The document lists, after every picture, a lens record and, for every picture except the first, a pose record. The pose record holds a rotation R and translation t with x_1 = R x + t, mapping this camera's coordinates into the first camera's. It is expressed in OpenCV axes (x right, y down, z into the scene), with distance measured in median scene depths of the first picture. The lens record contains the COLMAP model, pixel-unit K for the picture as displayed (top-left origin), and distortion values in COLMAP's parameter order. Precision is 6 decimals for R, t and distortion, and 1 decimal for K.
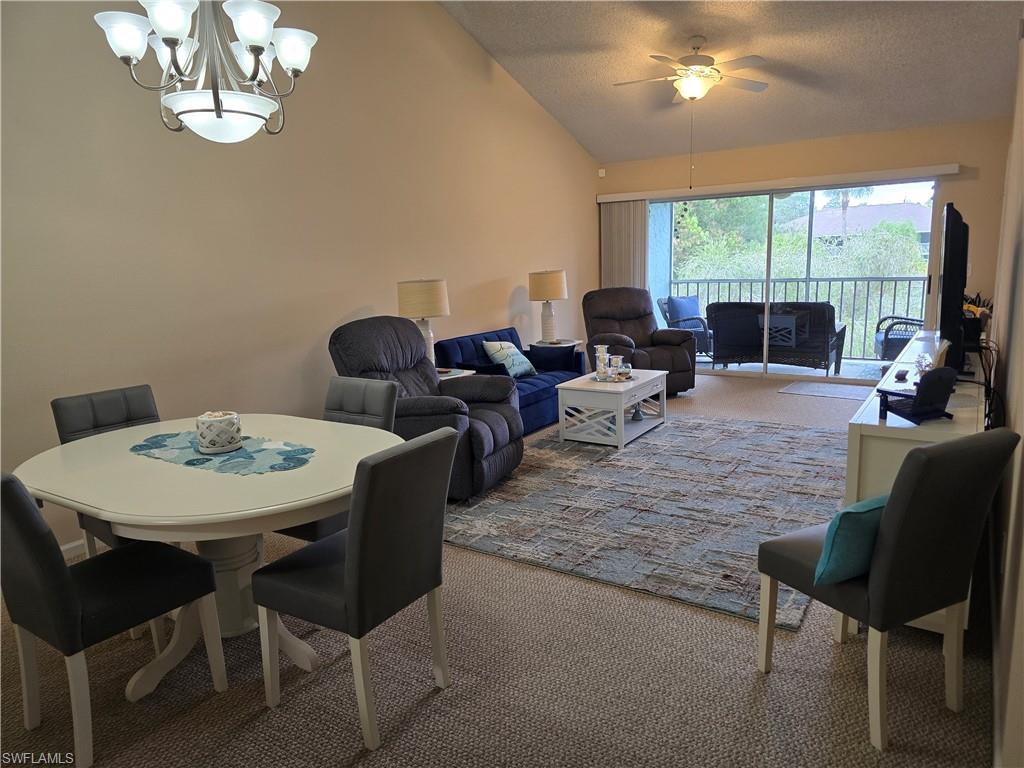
lens RADIAL K [[672.6, 0, 512.0], [0, 672.6, 384.0], [0, 0, 1]] dist [-0.000695, -0.000808]
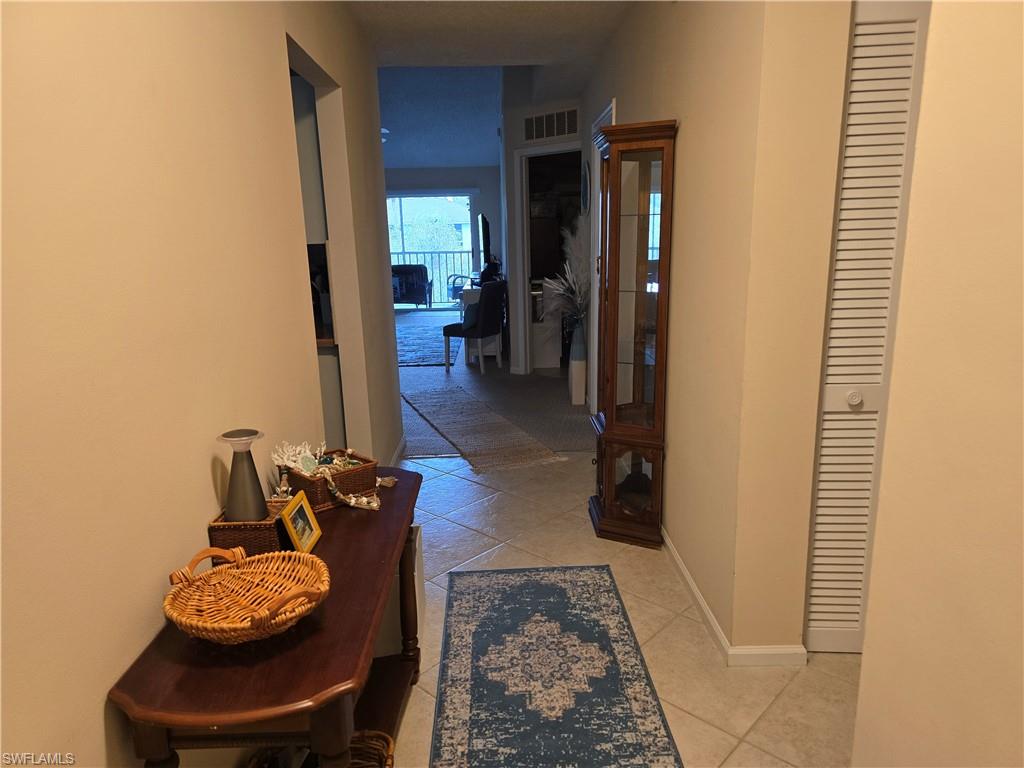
lens RADIAL K [[672.6, 0, 512.0], [0, 672.6, 384.0], [0, 0, 1]] dist [-0.000695, -0.000808]
pose [[0.811973, -0.106870, 0.573828, -0.316605], [0.094759, 0.994189, 0.051074, 0.101791], [-0.575952, 0.012905, 0.817382, -0.457887]]
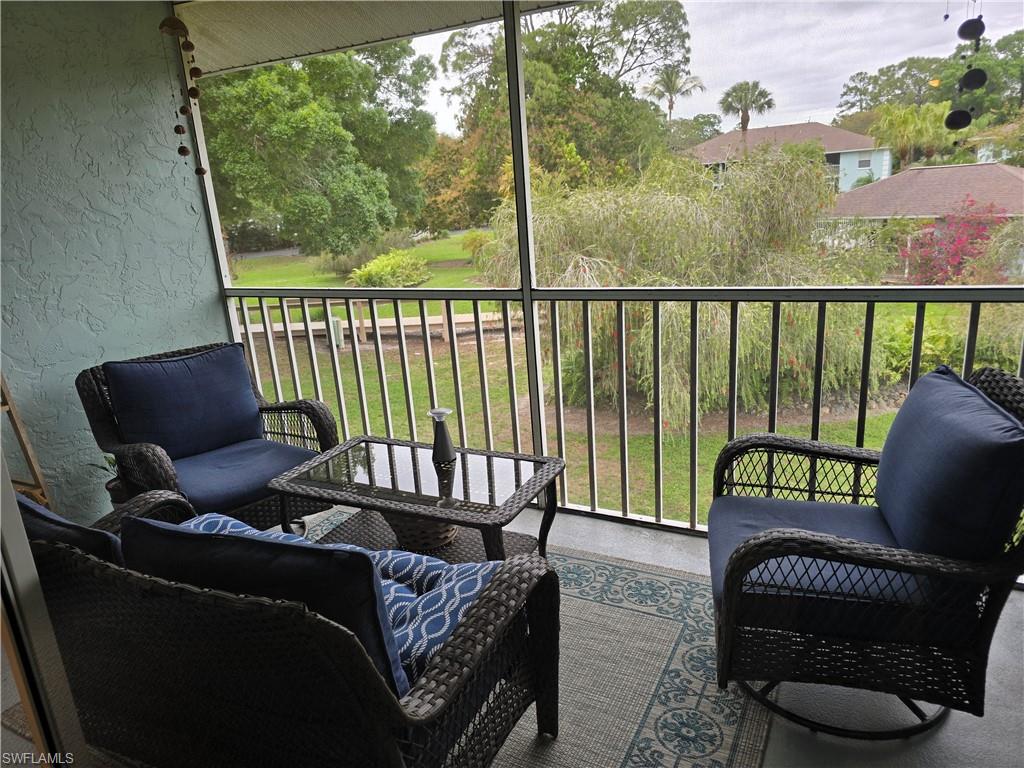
lens RADIAL K [[672.6, 0, 512.0], [0, 672.6, 384.0], [0, 0, 1]] dist [-0.000695, -0.000808]
pose [[0.992549, -0.056703, 0.107847, 0.456025], [0.046573, 0.994460, 0.094234, -0.165291], [-0.112593, -0.088509, 0.989691, 0.777101]]
